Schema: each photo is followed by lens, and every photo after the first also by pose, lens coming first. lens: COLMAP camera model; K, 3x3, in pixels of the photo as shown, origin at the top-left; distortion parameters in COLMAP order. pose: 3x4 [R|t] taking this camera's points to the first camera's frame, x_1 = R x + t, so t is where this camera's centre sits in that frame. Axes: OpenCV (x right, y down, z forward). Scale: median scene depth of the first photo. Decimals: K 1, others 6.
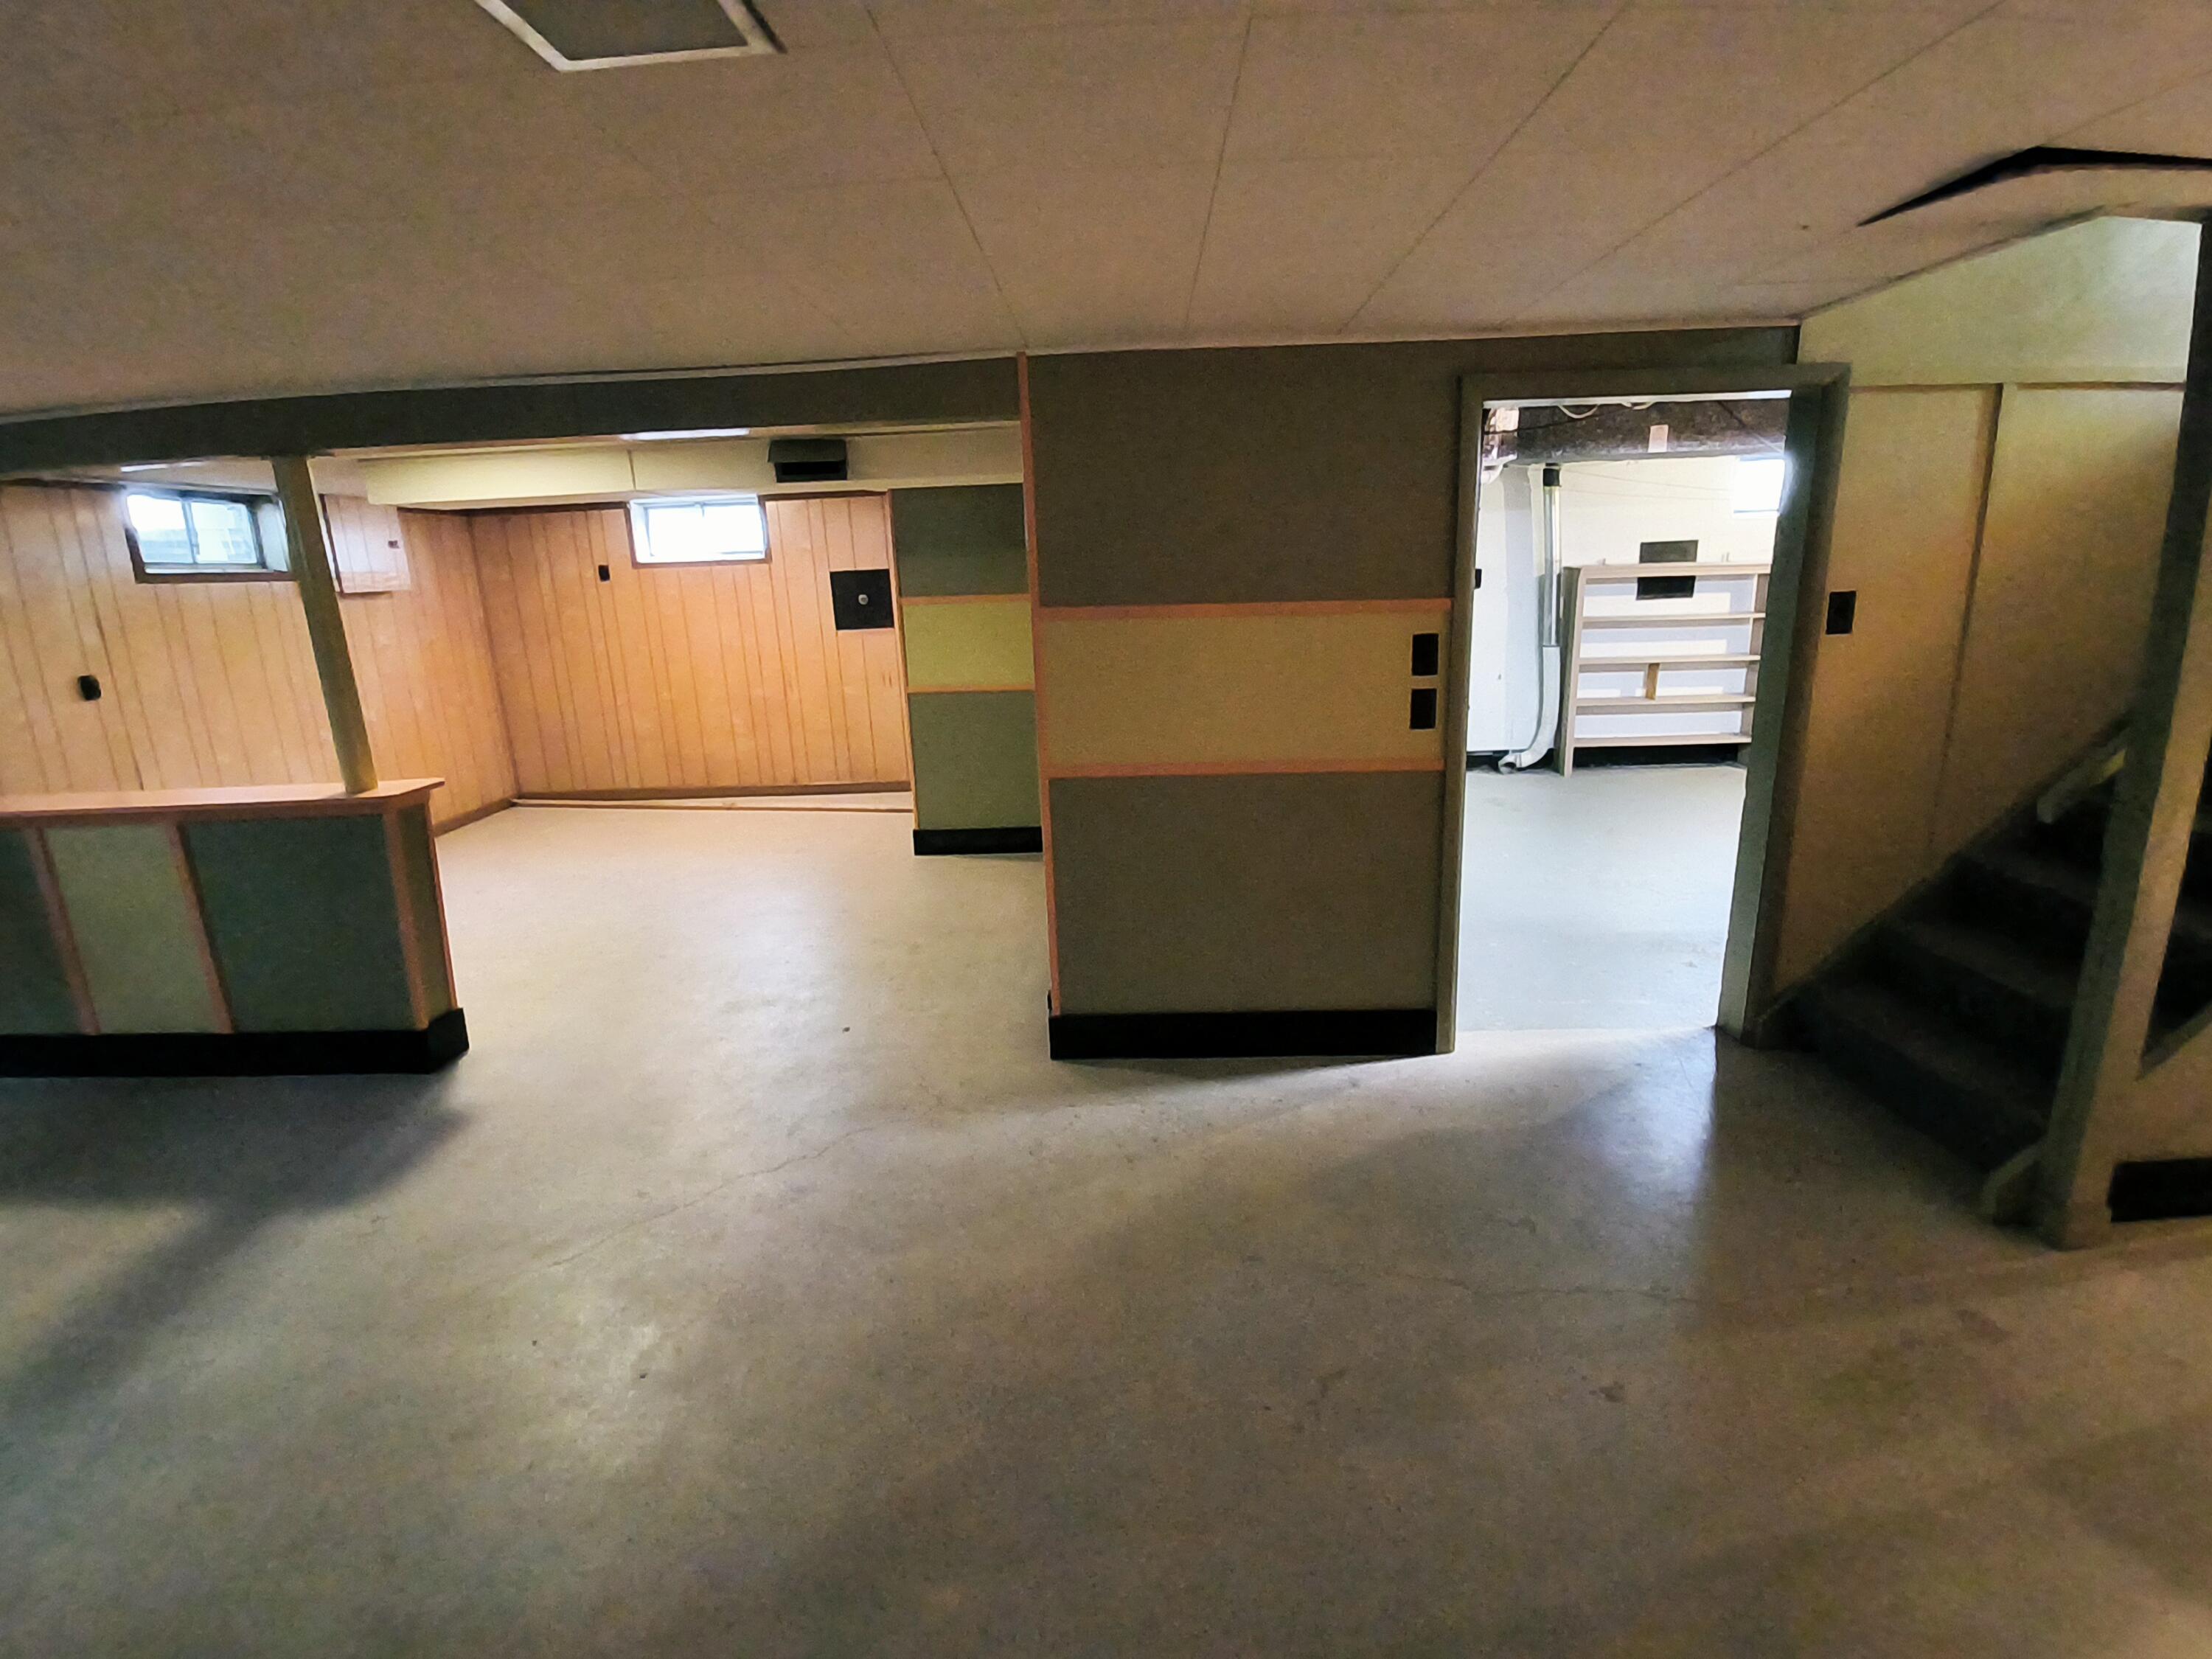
lens RADIAL K [[1010.2, 0, 1107.3], [0, 1010.2, 823.2], [0, 0, 1]] dist [-0.005558, -0.012904]
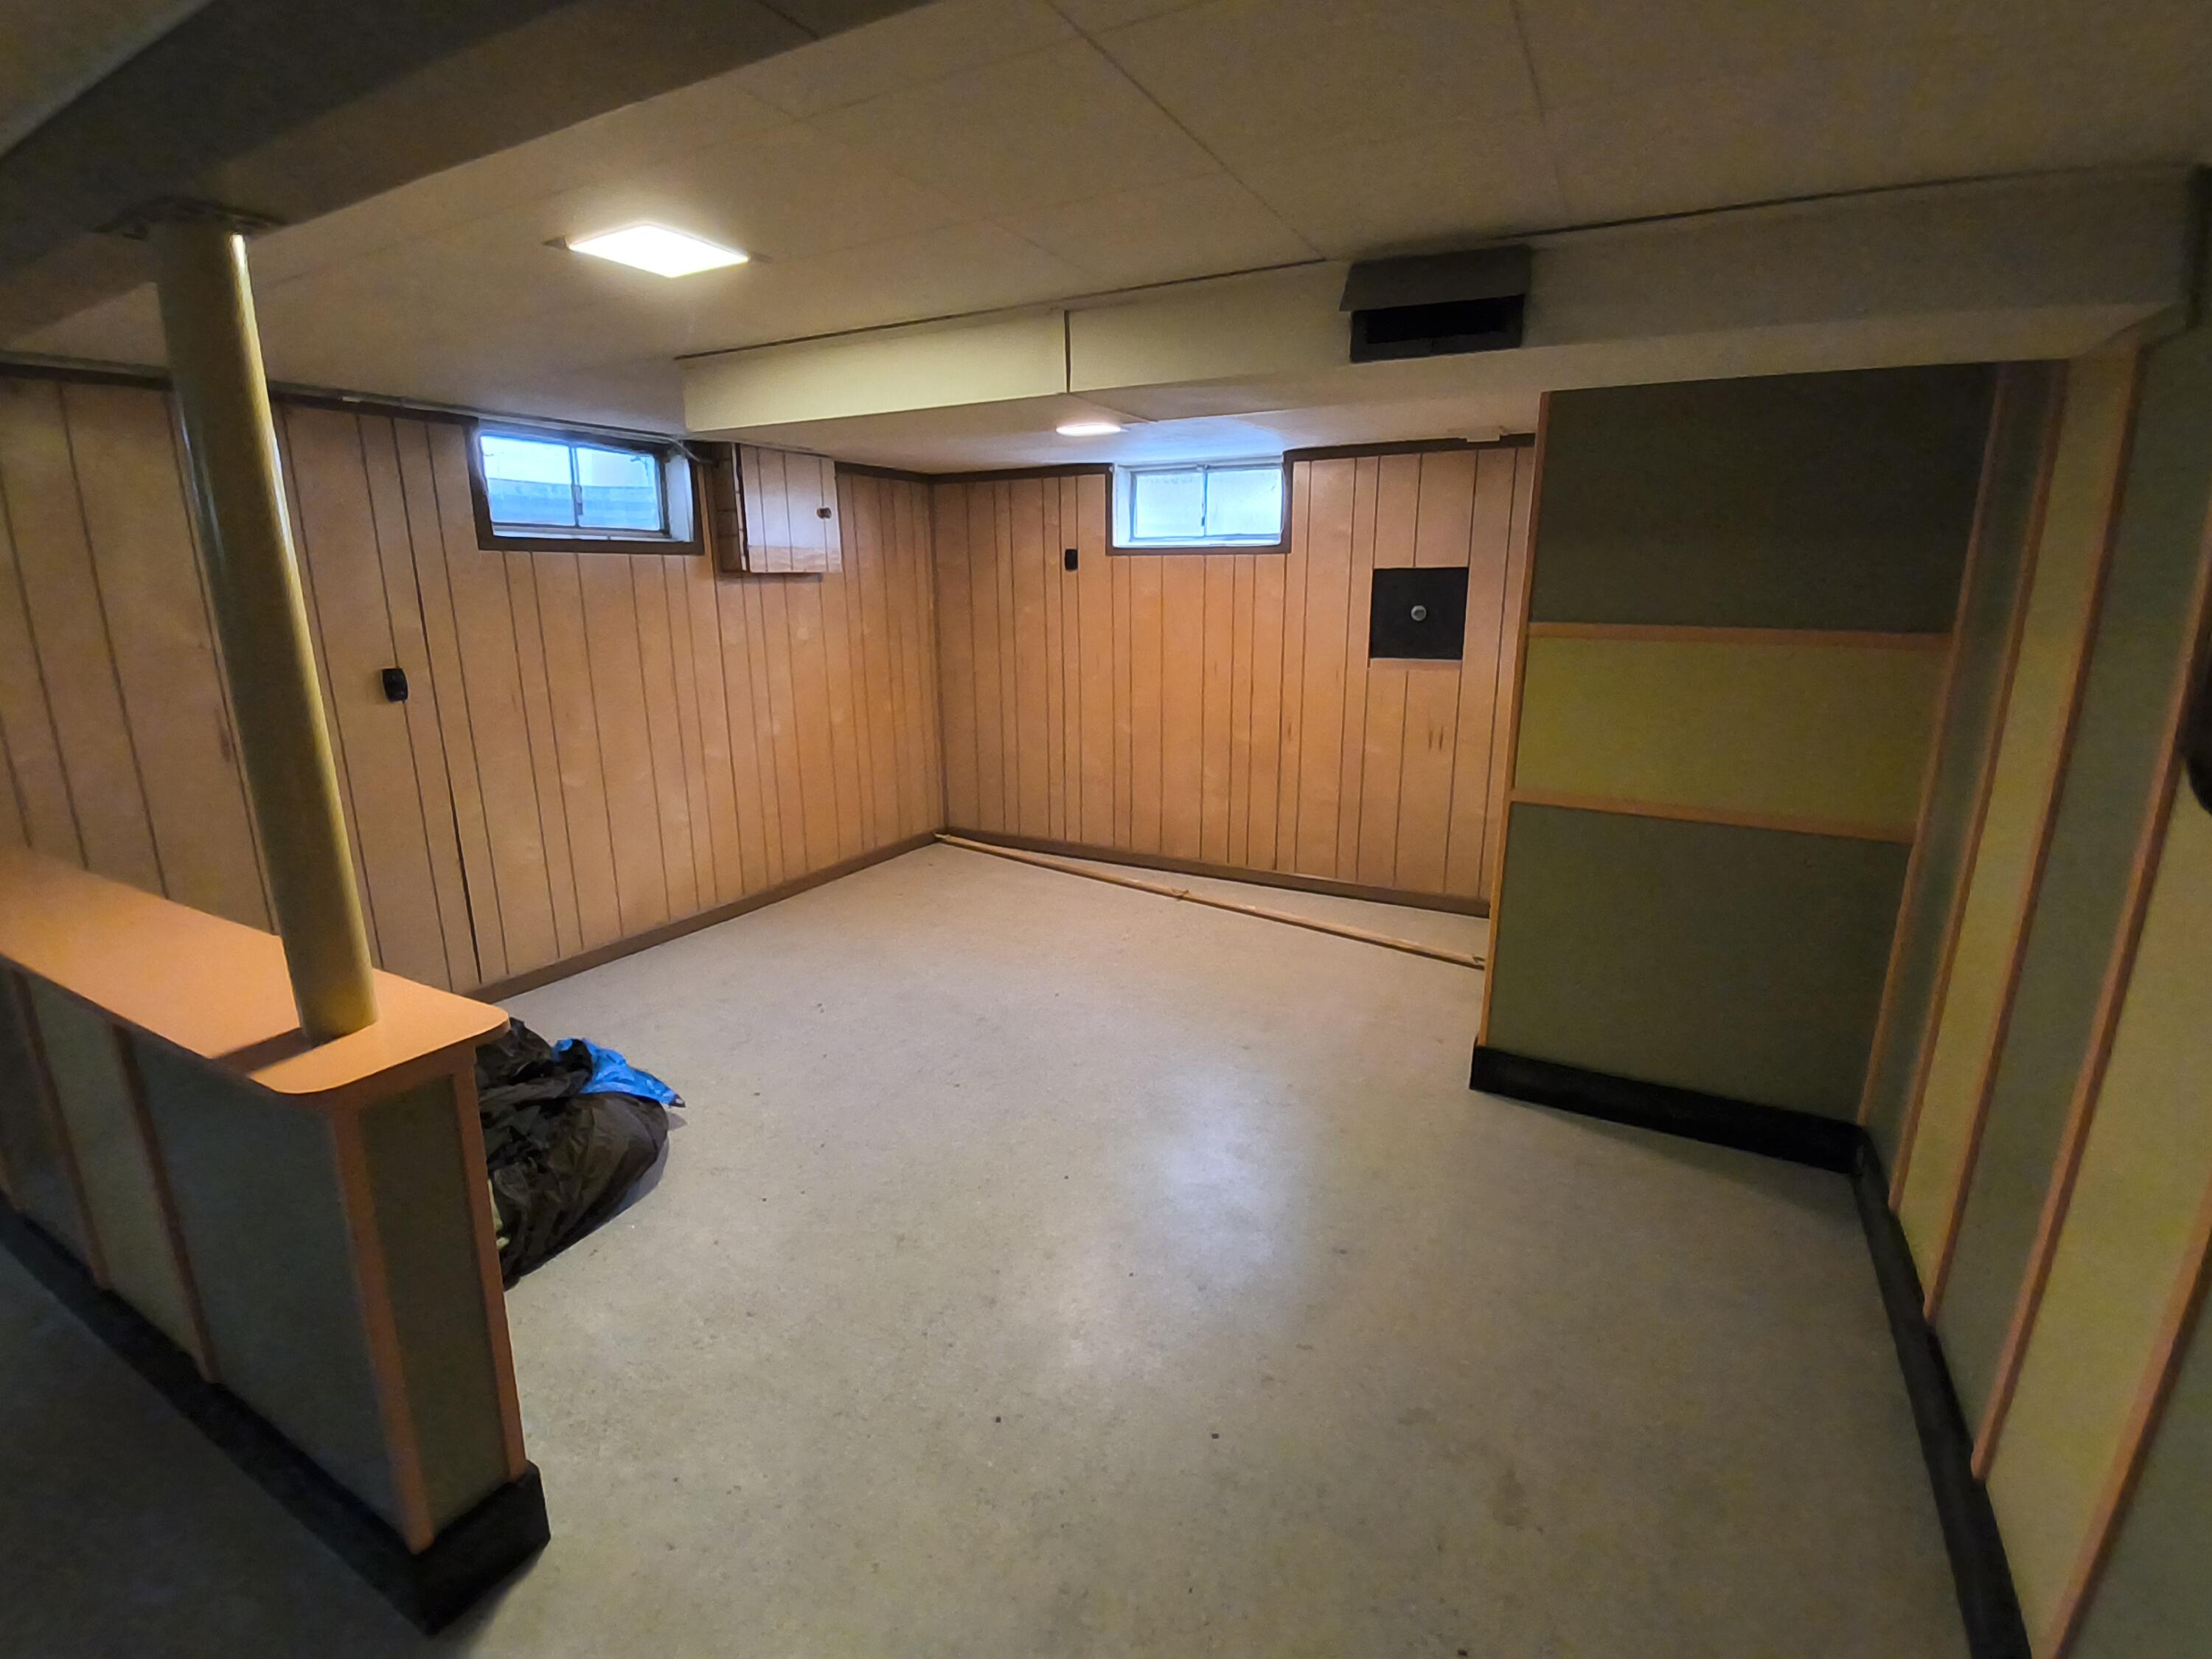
lens RADIAL K [[1010.2, 0, 1107.3], [0, 1010.2, 823.2], [0, 0, 1]] dist [-0.005558, -0.012904]
pose [[0.890420, 0.140542, -0.432897, -0.123657], [-0.139974, 0.989593, 0.033364, -0.084422], [0.433081, 0.030887, 0.900826, 0.345906]]
